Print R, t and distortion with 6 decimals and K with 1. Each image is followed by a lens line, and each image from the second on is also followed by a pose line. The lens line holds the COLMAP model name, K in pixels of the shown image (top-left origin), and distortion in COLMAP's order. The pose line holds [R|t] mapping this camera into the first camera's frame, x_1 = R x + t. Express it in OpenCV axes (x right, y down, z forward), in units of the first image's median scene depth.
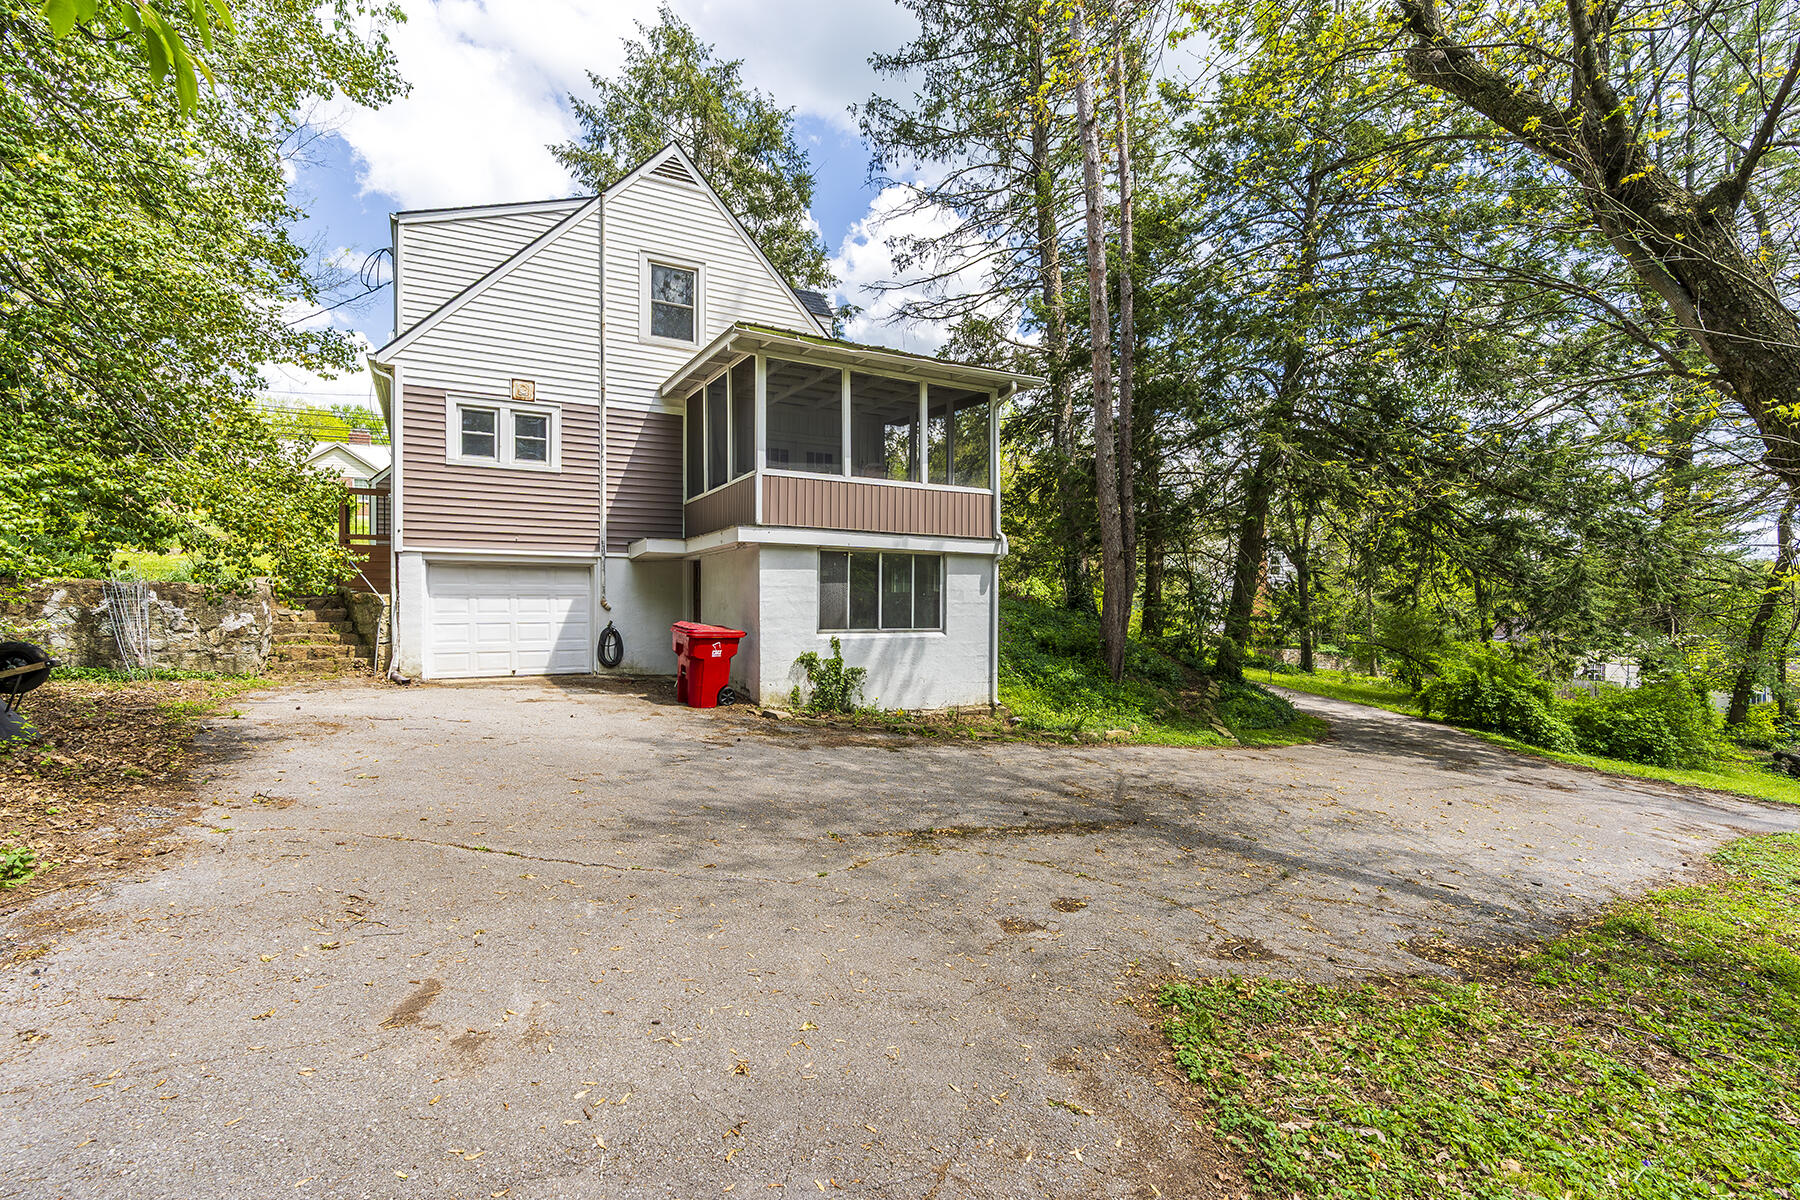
lens RADIAL K [[832.2, 0, 899.4], [0, 832.2, 602.2], [0, 0, 1]] dist [-0.007191, 0.002301]
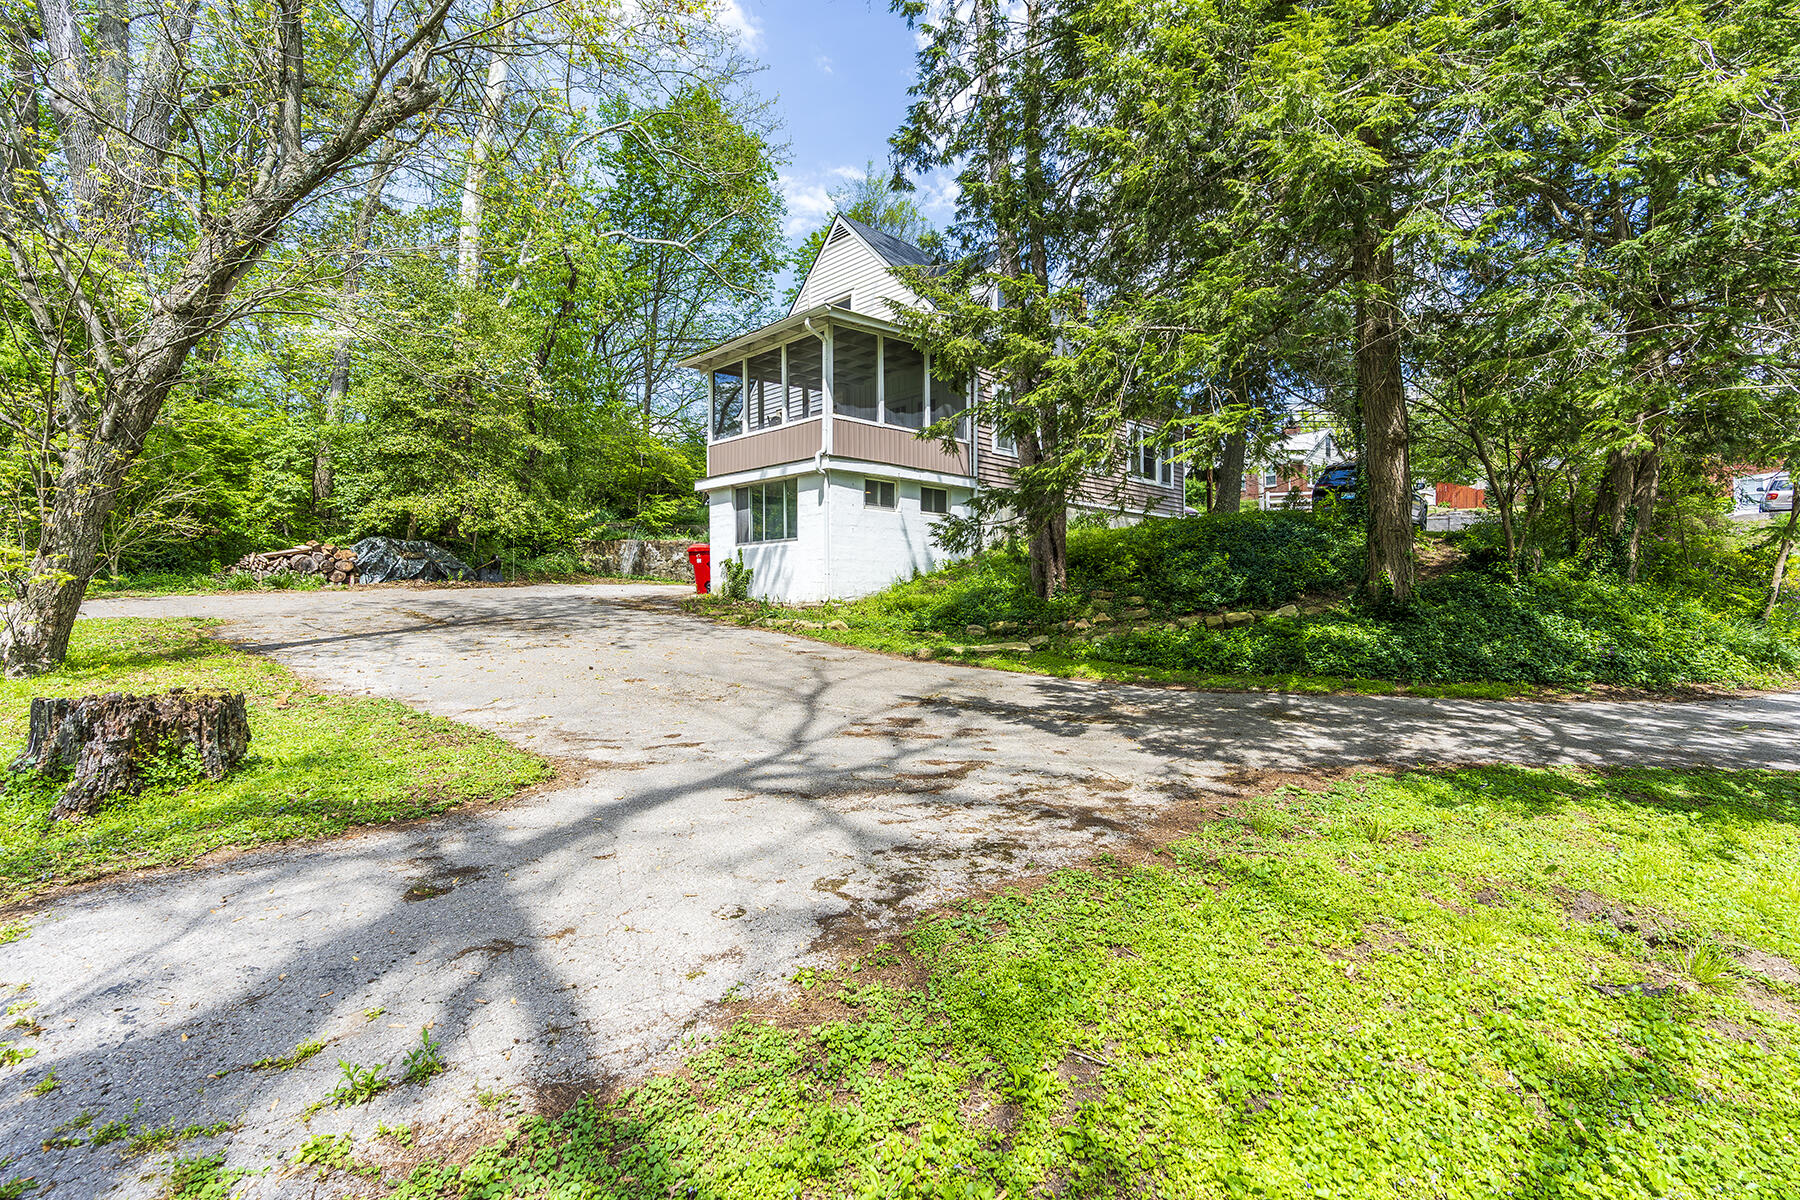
lens RADIAL K [[832.2, 0, 904.0], [0, 832.2, 602.6], [0, 0, 1]] dist [-0.007191, 0.002301]
pose [[0.265766, -0.003983, -0.964029, 1.369045], [0.006796, 0.999974, -0.002258, 0.140542], [0.964014, -0.005952, 0.265786, 0.883406]]
